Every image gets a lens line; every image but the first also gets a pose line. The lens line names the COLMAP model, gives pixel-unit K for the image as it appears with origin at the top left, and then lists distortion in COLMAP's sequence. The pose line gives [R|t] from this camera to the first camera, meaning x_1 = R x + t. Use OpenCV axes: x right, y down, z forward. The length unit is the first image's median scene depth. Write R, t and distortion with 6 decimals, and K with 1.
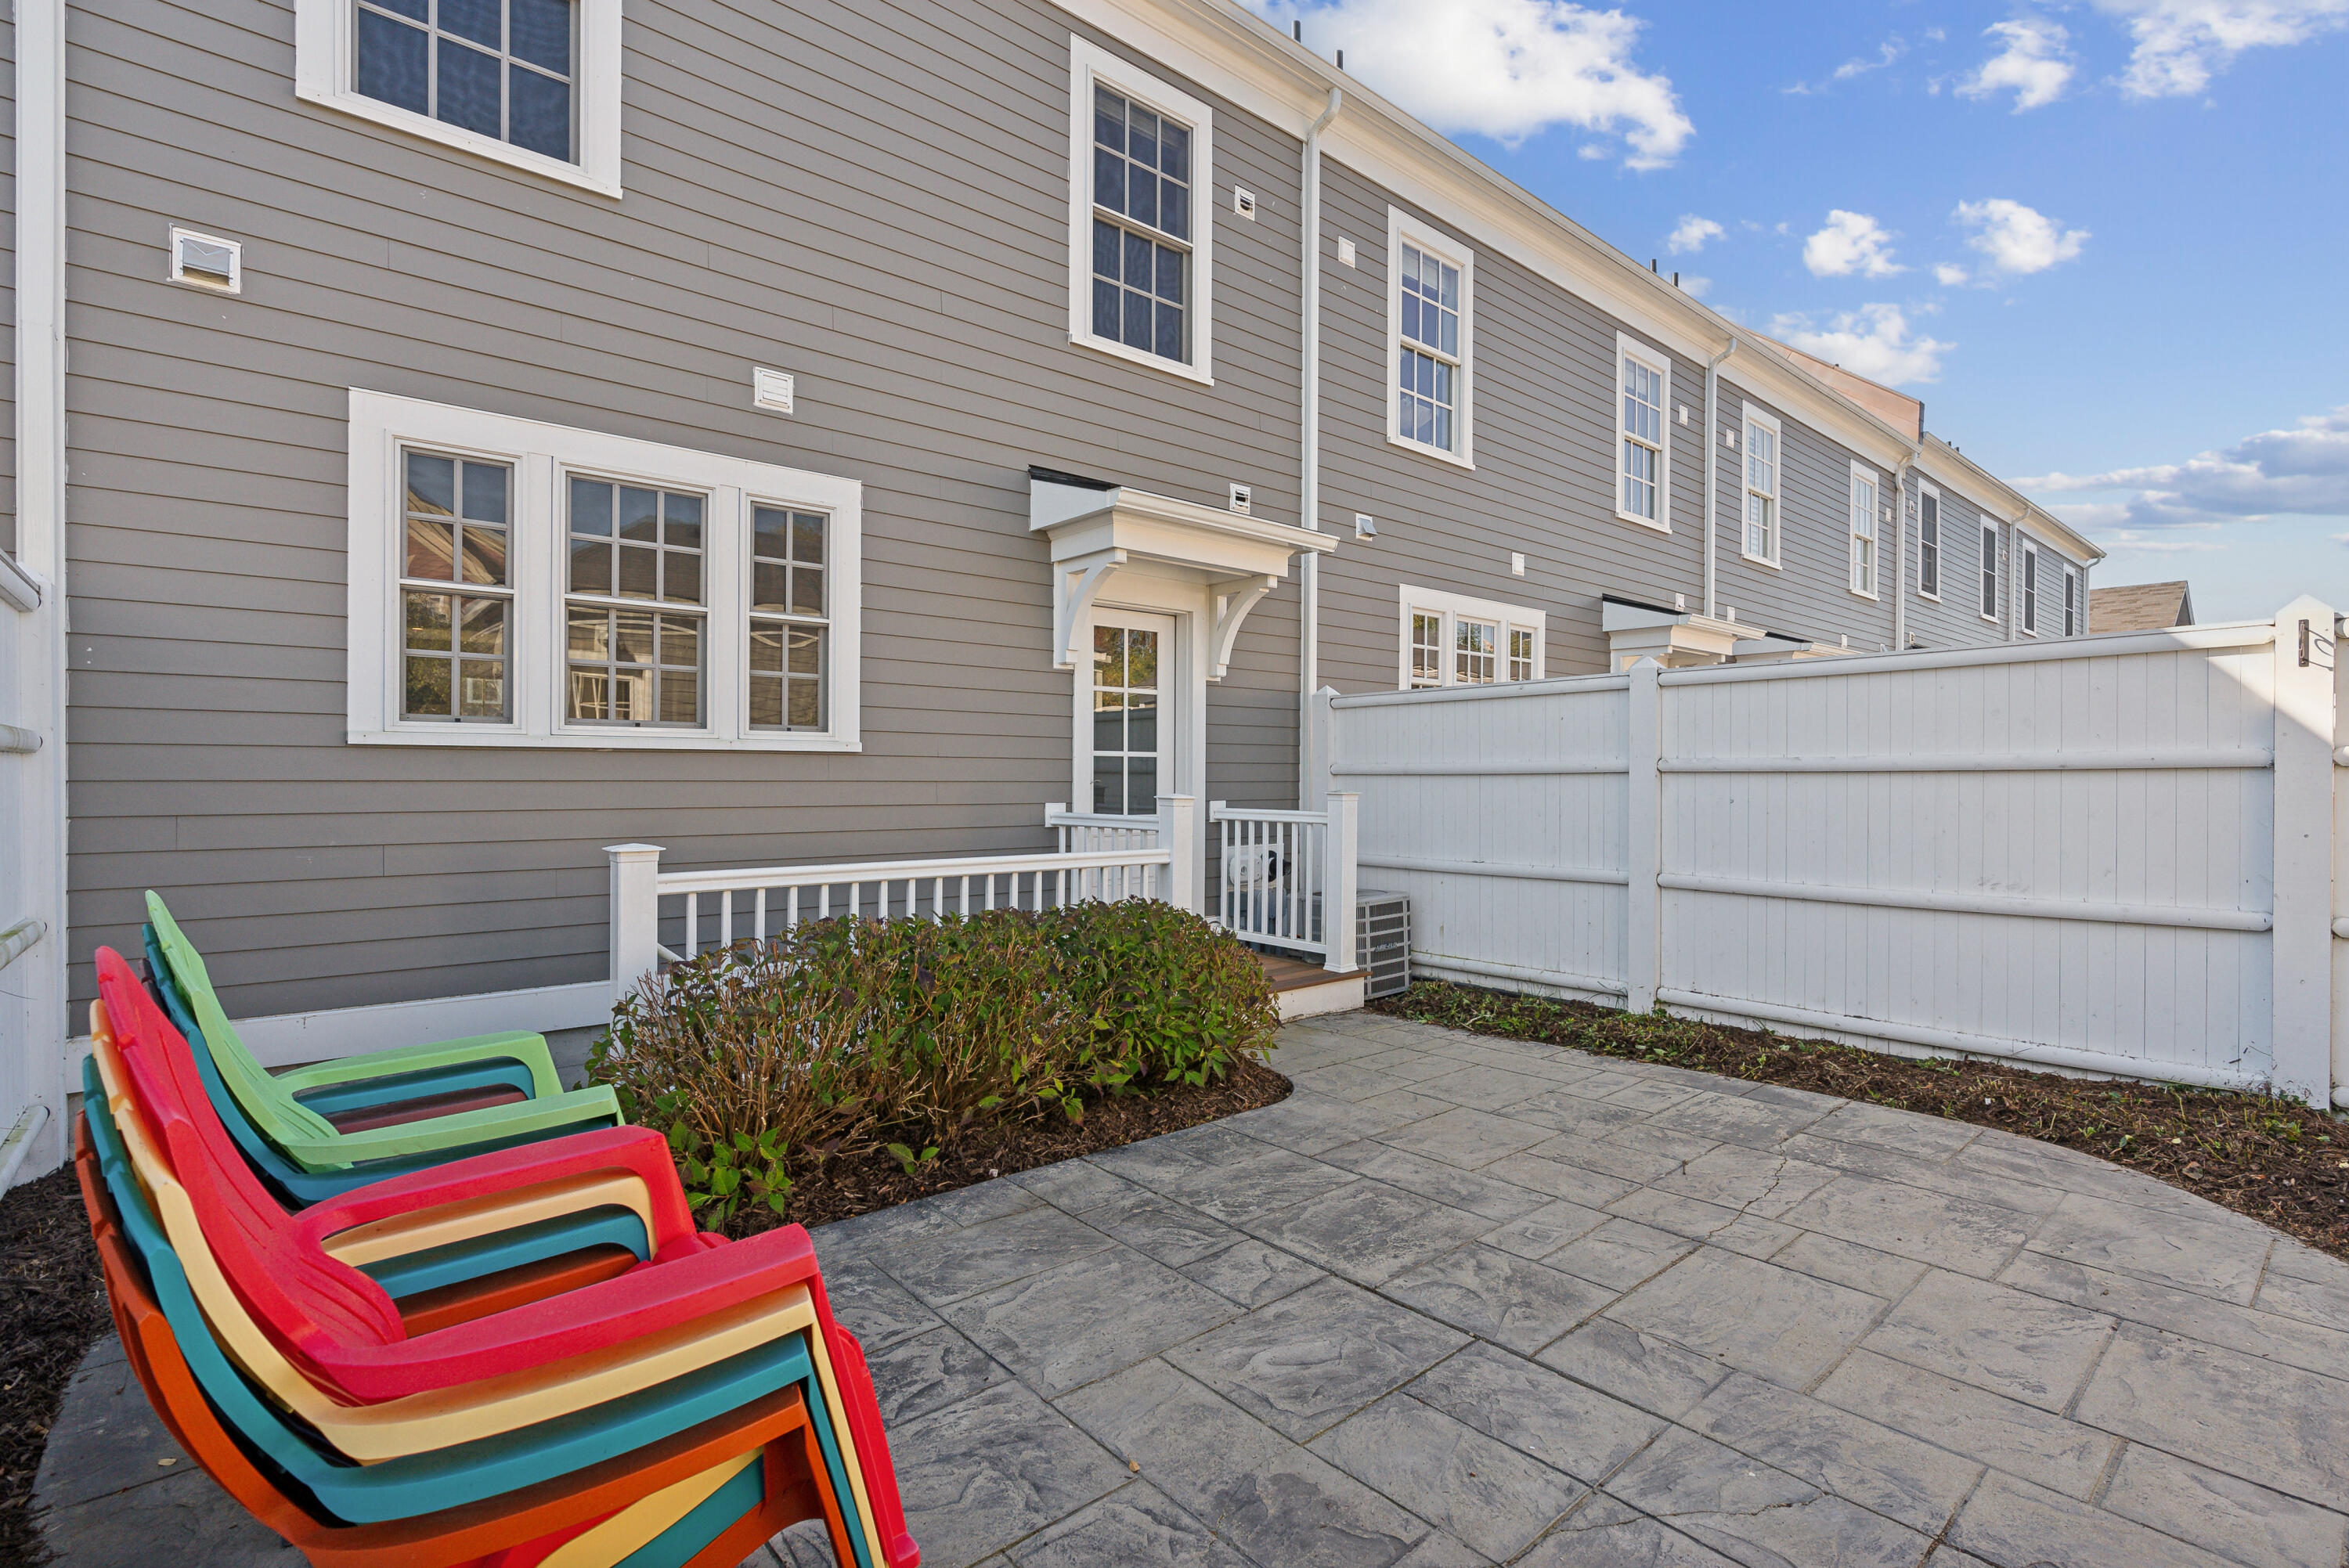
lens RADIAL K [[1075.0, 0, 1178.6], [0, 1075.0, 782.8], [0, 0, 1]] dist [-0.013447, 0.003710]
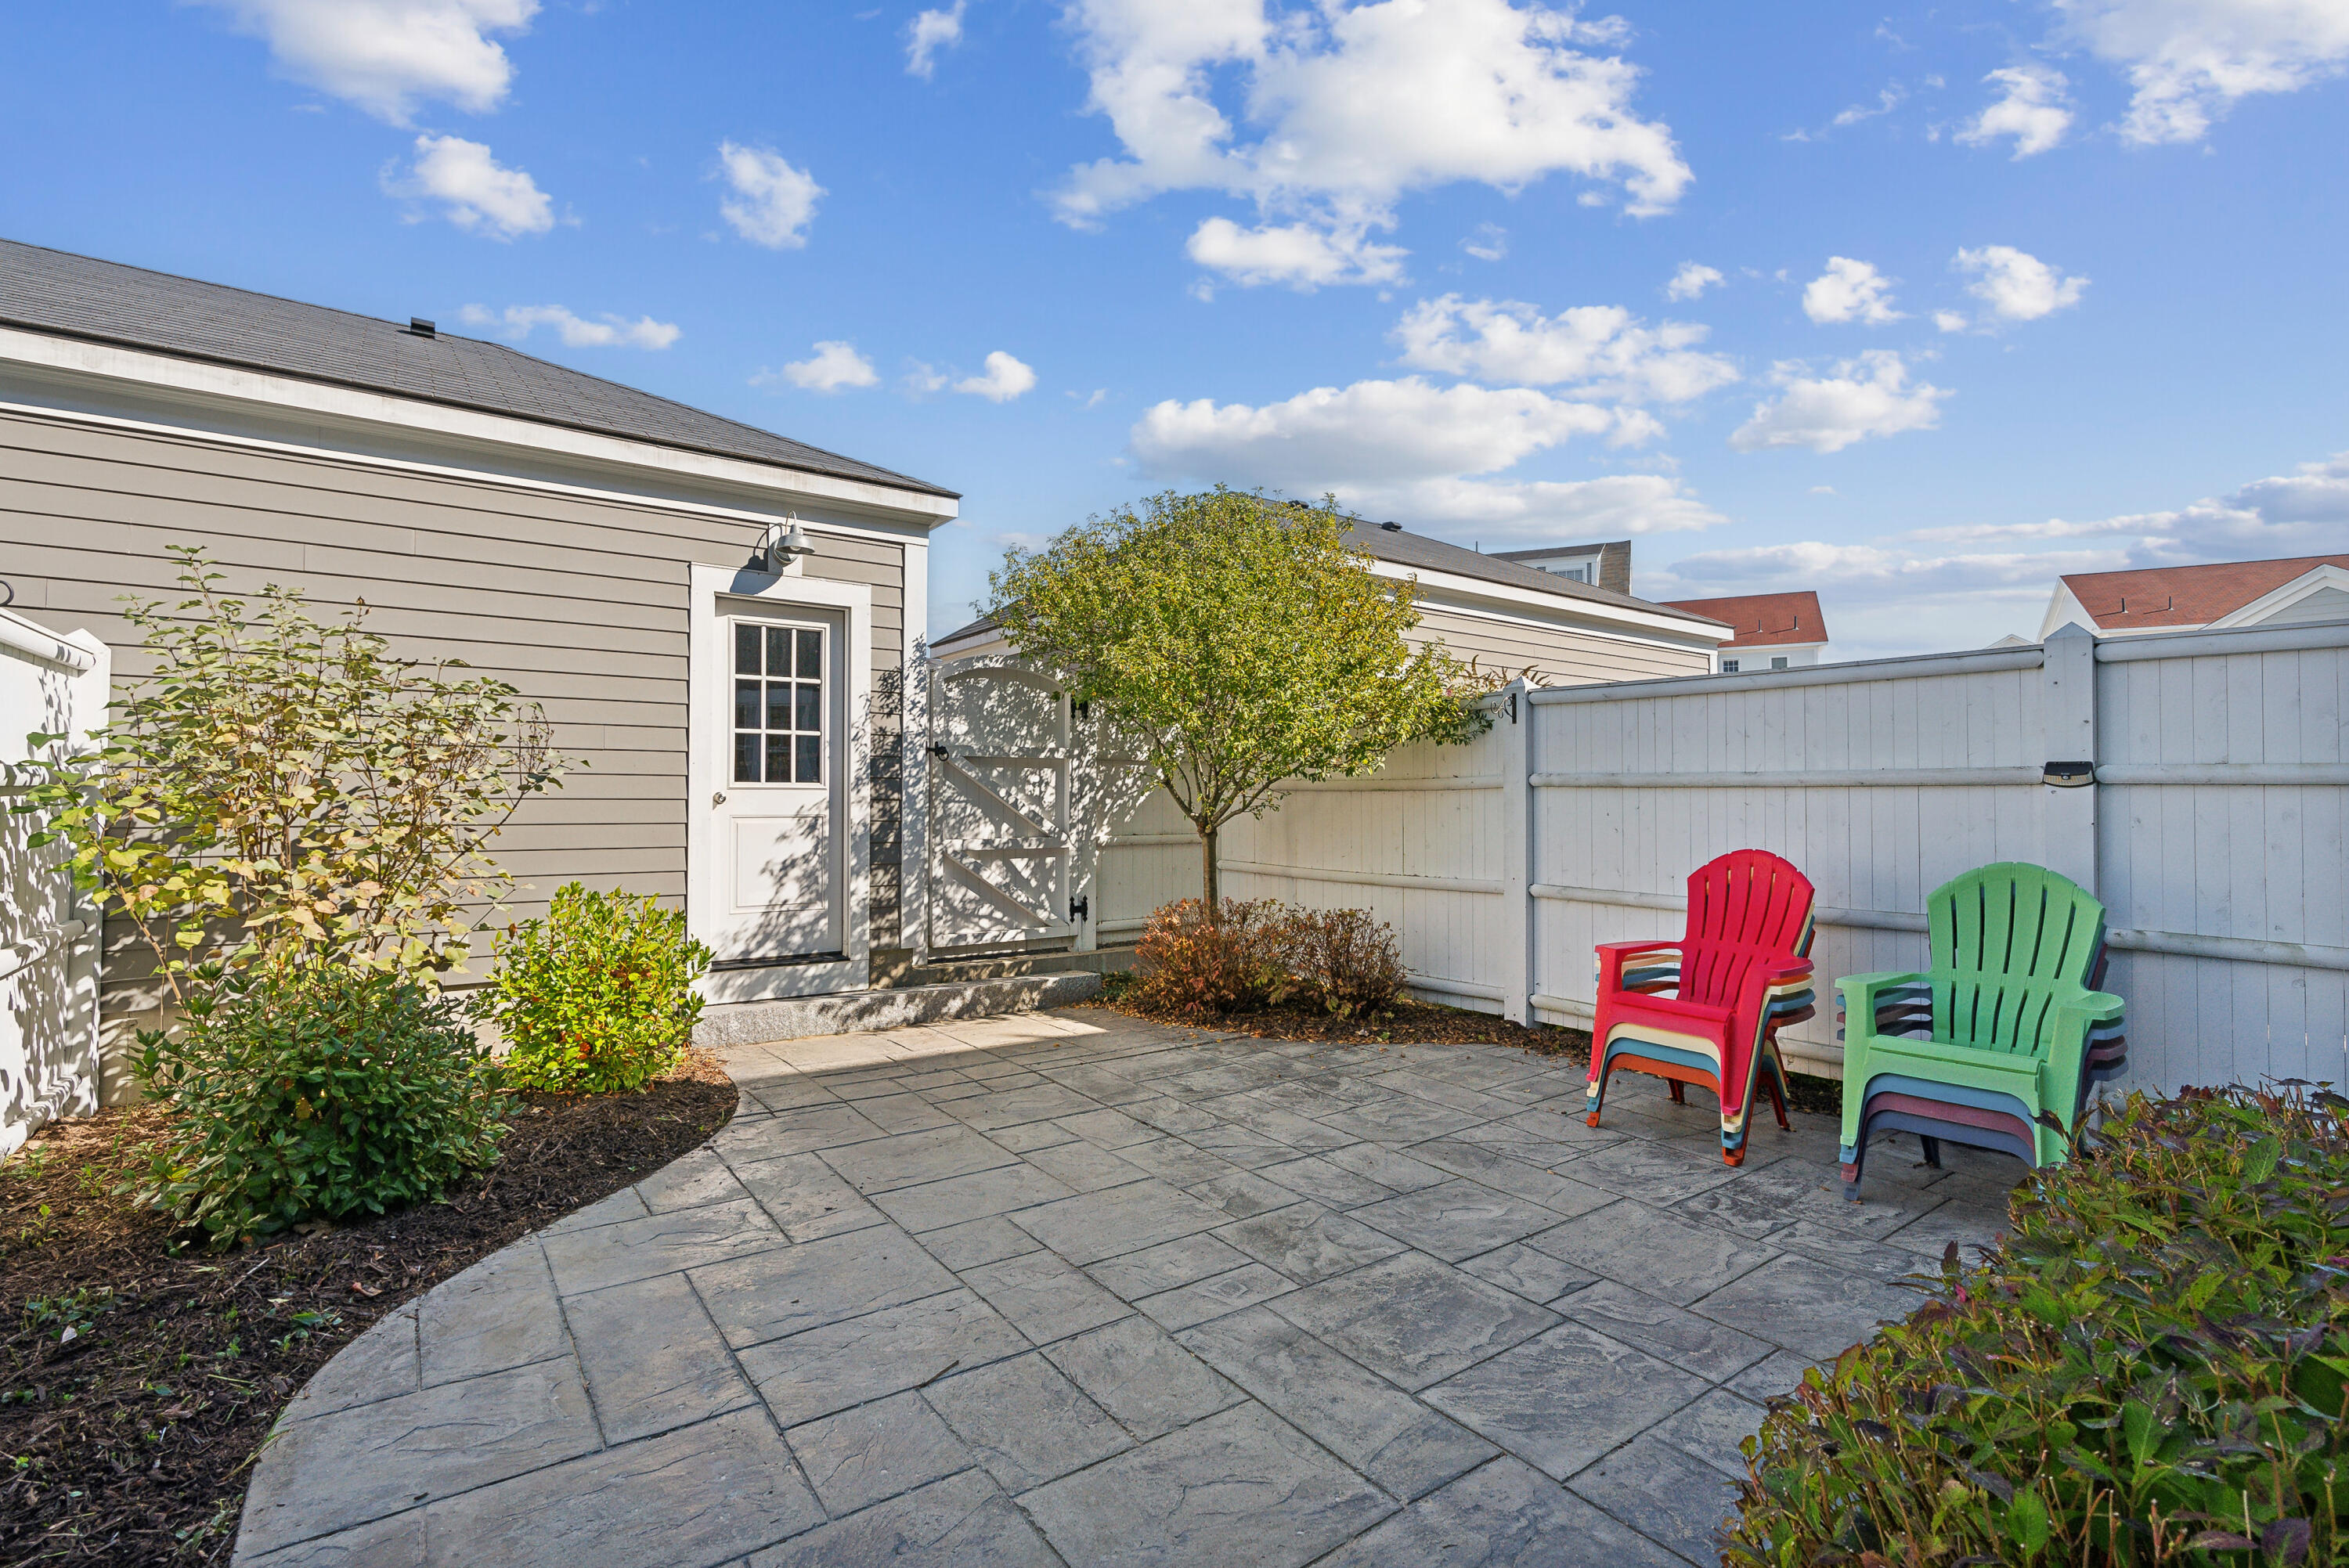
lens RADIAL K [[1075.0, 0, 1171.4], [0, 1075.0, 788.0], [0, 0, 1]] dist [-0.013447, 0.003710]
pose [[-0.996803, -0.005410, 0.079721, 0.340400], [-0.005969, 0.999959, -0.006781, -0.014871], [-0.079681, -0.007235, -0.996794, 2.096836]]
